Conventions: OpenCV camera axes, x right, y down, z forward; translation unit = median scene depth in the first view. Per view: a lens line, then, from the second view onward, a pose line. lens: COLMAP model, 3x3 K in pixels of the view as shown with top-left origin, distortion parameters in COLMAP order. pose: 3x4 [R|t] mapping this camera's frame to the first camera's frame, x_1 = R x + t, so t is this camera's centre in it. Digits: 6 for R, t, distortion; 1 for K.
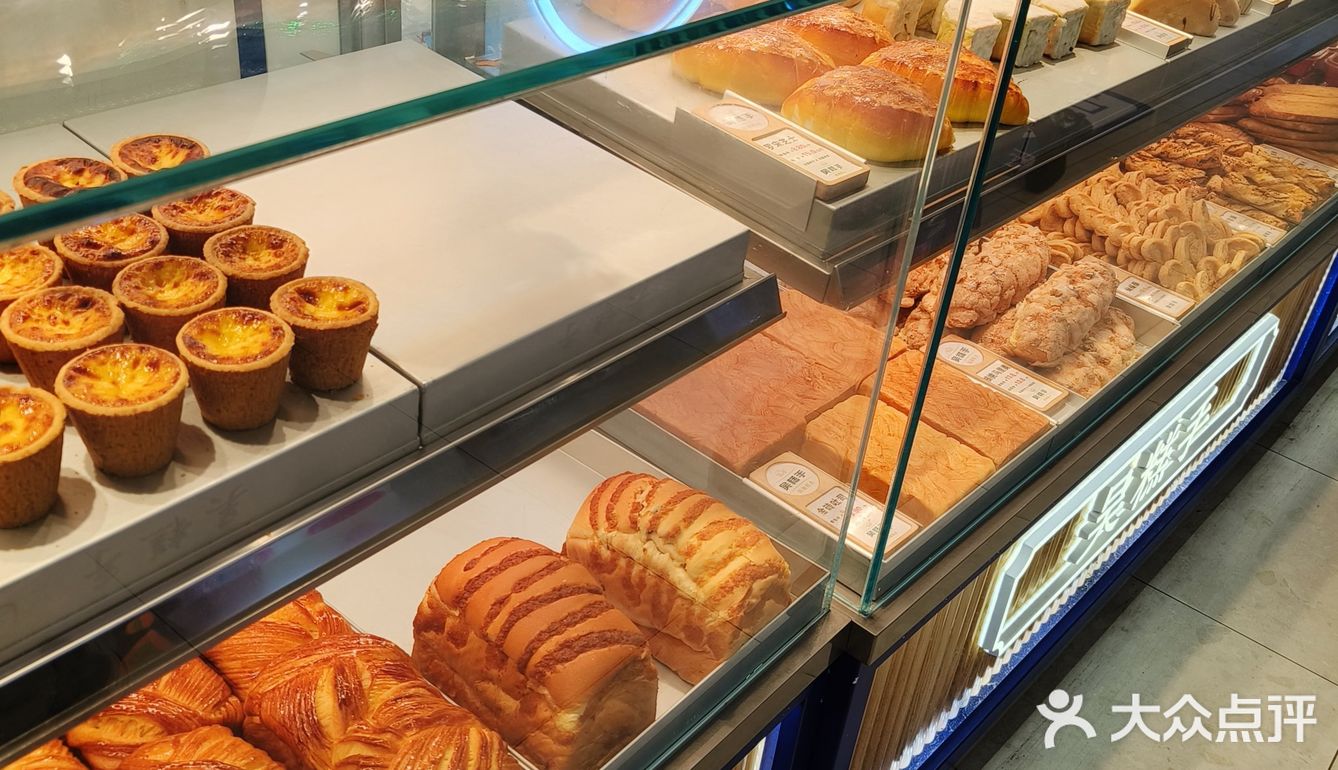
lens RADIAL K [[1261.0, 0, 674.9], [0, 1261.0, 381.6], [0, 0, 1]] dist [0.010039, 0.000000]
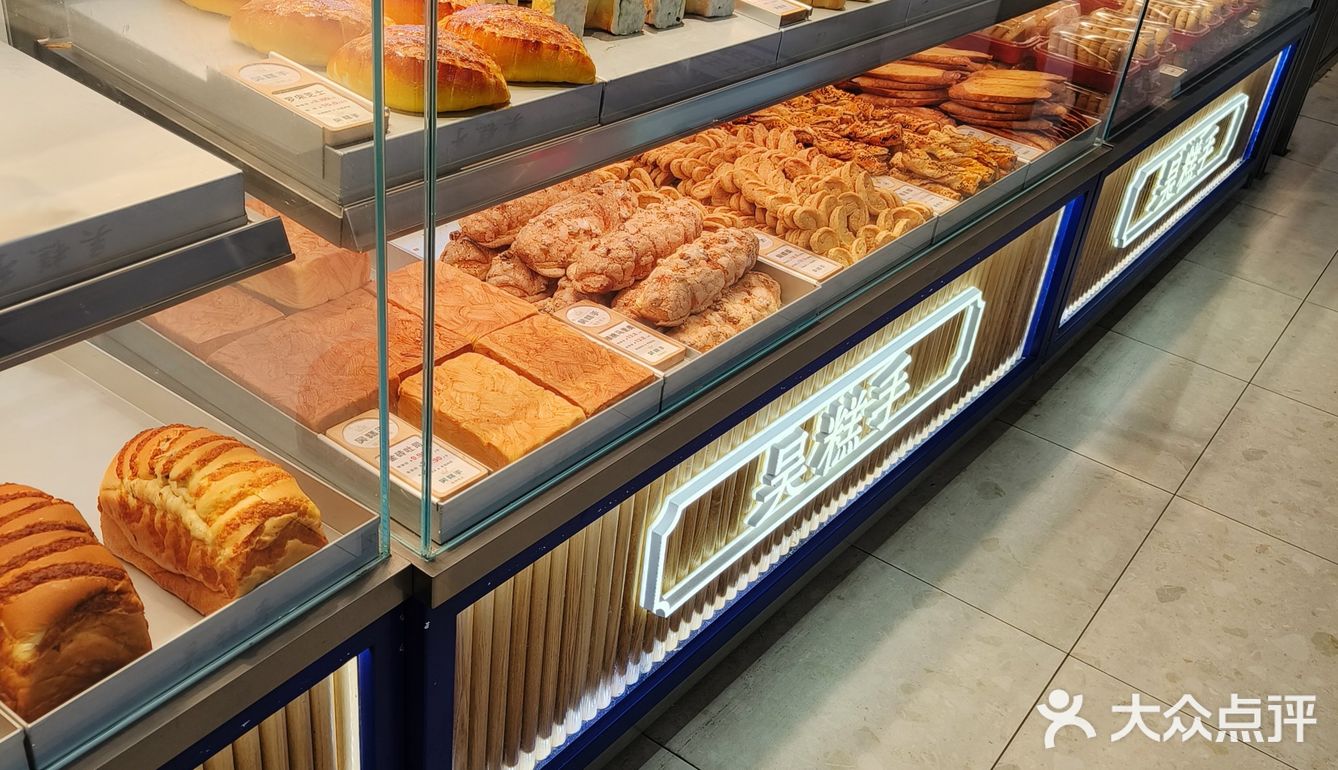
lens RADIAL K [[1261.0, 0, 665.8], [0, 1261.0, 385.2], [0, 0, 1]] dist [0.010039, 0.000000]
pose [[0.997906, -0.042065, 0.049141, 0.237896], [0.043559, 0.998608, -0.029733, 0.066833], [-0.047822, 0.031812, 0.998349, -0.024682]]
